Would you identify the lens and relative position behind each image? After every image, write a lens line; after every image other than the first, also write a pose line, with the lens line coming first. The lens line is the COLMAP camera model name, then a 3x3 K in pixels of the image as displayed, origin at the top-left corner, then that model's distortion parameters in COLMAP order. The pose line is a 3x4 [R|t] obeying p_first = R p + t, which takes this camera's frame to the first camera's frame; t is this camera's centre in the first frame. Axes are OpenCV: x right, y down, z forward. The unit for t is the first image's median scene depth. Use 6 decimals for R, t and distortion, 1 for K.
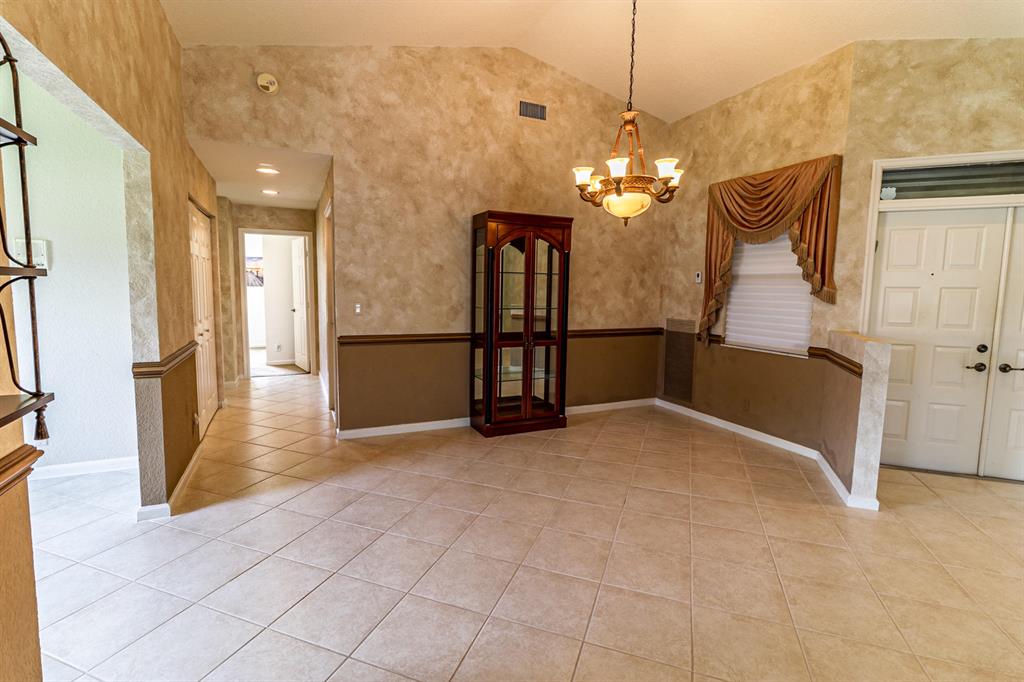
lens RADIAL K [[477.8, 0, 510.1], [0, 477.8, 334.5], [0, 0, 1]] dist [0.005483, 0.000846]
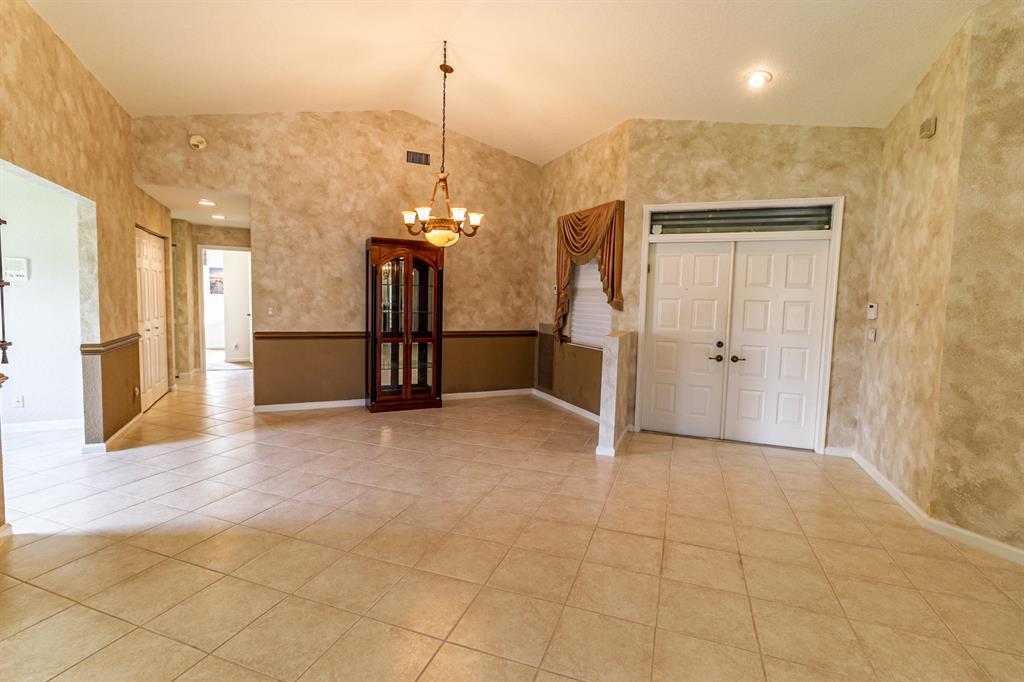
lens RADIAL K [[477.8, 0, 510.1], [0, 477.8, 334.5], [0, 0, 1]] dist [0.005483, 0.000846]
pose [[0.999946, 0.009819, 0.003307, 0.345346], [-0.009743, 0.999703, -0.022330, 0.033346], [-0.003525, 0.022297, 0.999745, -0.312982]]
